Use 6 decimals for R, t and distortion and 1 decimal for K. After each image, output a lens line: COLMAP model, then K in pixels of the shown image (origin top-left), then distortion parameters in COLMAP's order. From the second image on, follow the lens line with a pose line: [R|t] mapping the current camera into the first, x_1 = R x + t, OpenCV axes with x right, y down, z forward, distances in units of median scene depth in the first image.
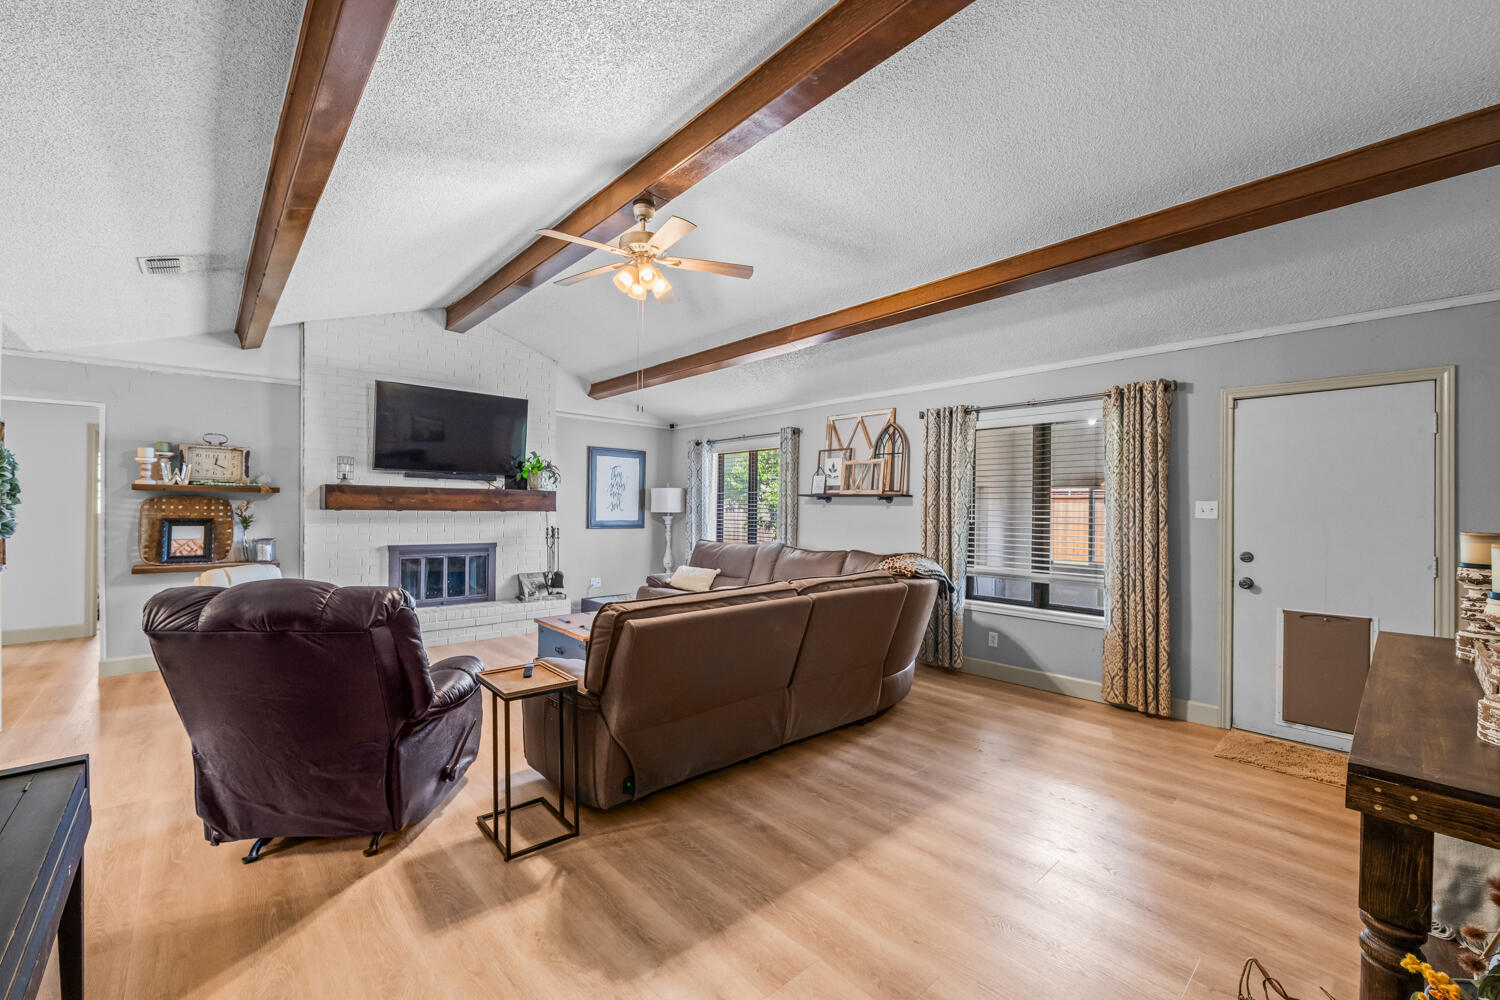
lens RADIAL K [[622.1, 0, 737.6], [0, 622.1, 505.6], [0, 0, 1]] dist [-0.001574, -0.000074]
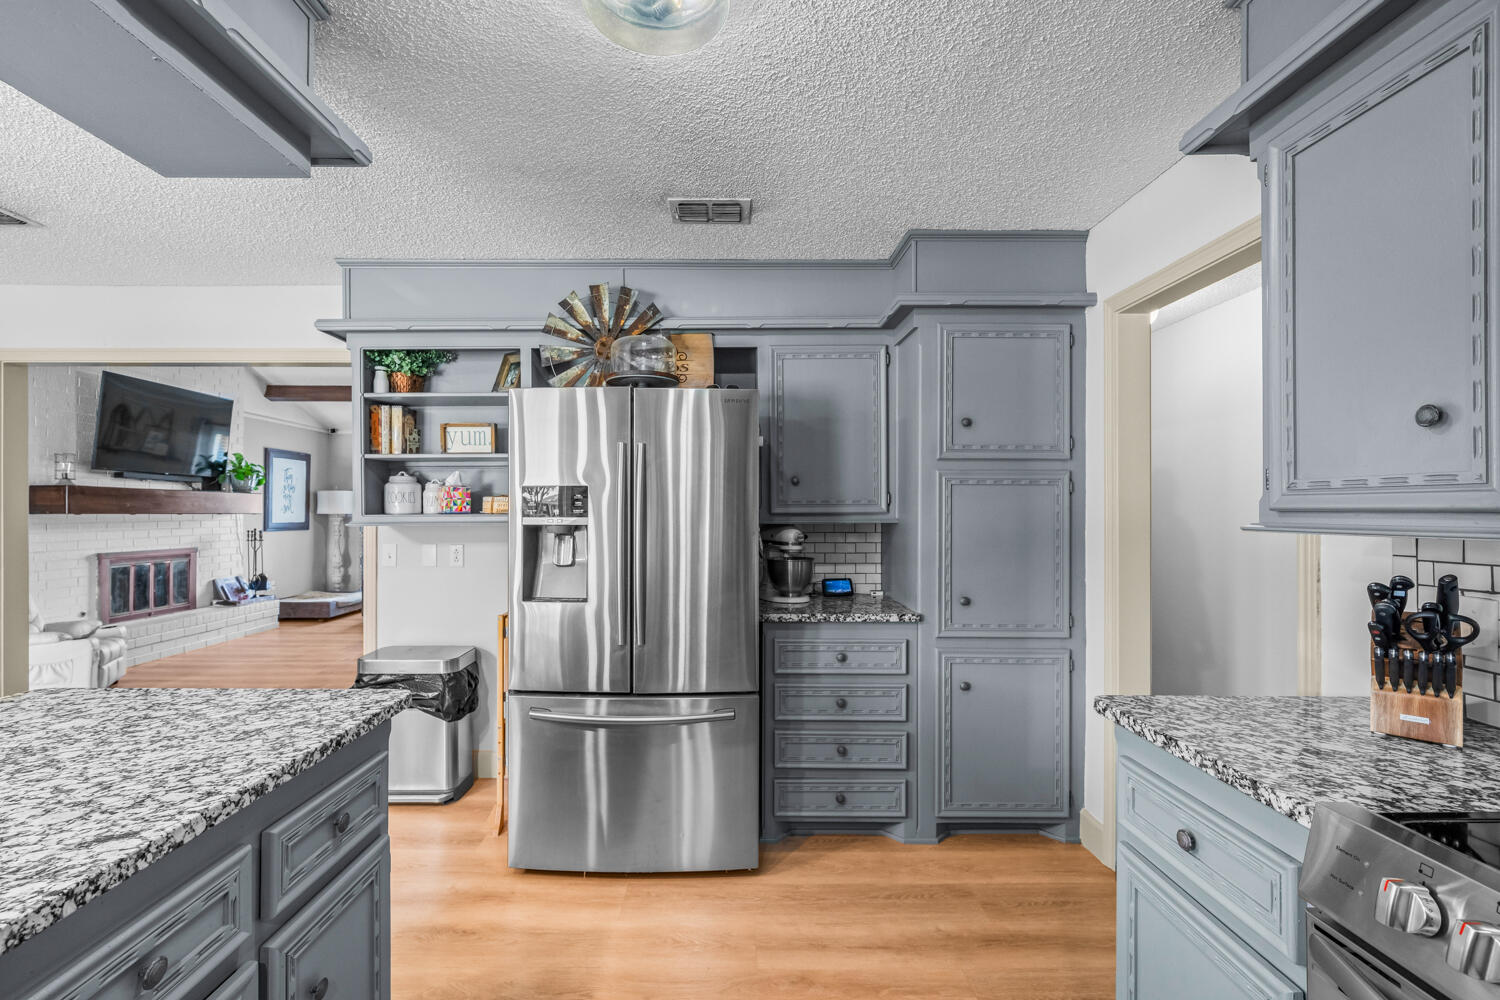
lens RADIAL K [[653.7, 0, 746.3], [0, 653.7, 504.6], [0, 0, 1]] dist [0.004409, -0.001043]
pose [[0.655424, -0.000585, 0.755261, -0.641872], [0.001067, 0.999999, -0.000151, -0.005216], [-0.755261, 0.000905, 0.655424, -0.314995]]
